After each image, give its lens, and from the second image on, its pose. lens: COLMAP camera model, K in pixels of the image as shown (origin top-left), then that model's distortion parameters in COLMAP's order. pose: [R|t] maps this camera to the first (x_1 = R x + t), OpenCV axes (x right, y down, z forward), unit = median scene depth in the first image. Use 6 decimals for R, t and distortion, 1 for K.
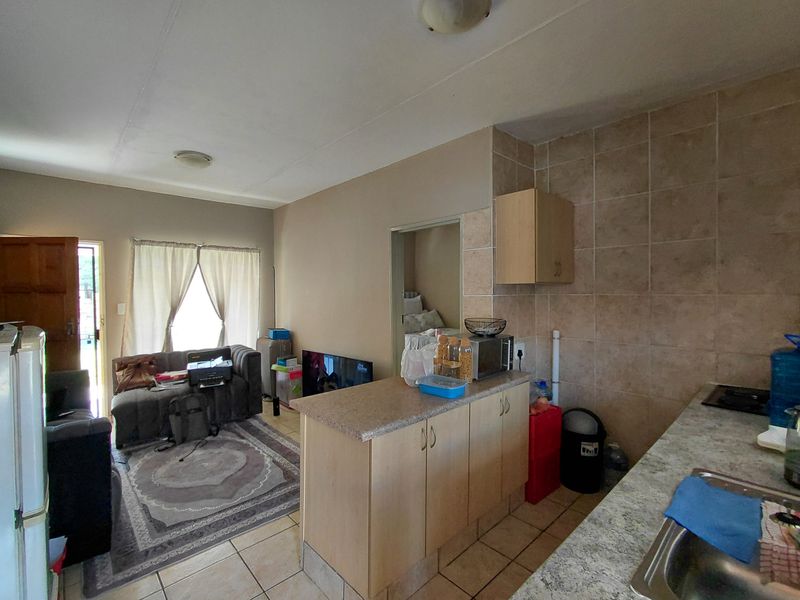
lens RADIAL K [[368.9, 0, 396.1], [0, 368.9, 297.1], [0, 0, 1]] dist [-0.001181, 0.000724]
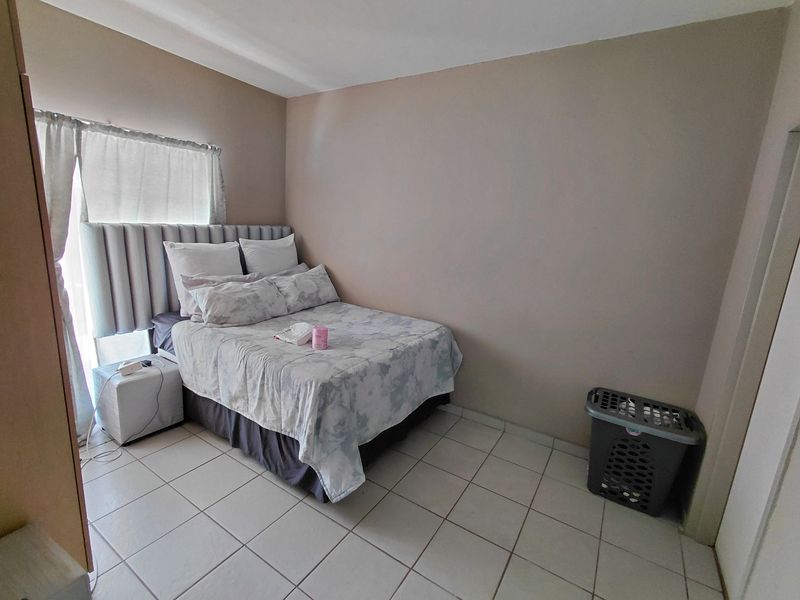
lens RADIAL K [[368.9, 0, 396.1], [0, 368.9, 297.1], [0, 0, 1]] dist [-0.001181, 0.000724]
pose [[0.965366, 0.008201, 0.260770, 0.127219], [-0.058650, 0.980745, 0.186276, -0.041789], [-0.254221, -0.195118, 0.947259, 0.854913]]
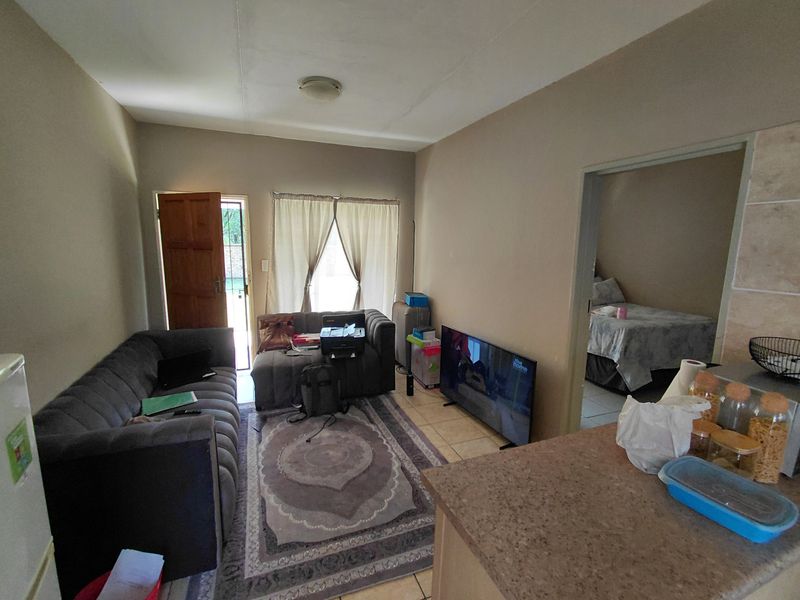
lens RADIAL K [[368.9, 0, 396.1], [0, 368.9, 297.1], [0, 0, 1]] dist [-0.001181, 0.000724]
pose [[0.930702, 0.080102, -0.356900, -0.065149], [-0.030201, 0.989224, 0.143263, -0.039322], [0.364530, -0.122557, 0.923091, 0.223680]]
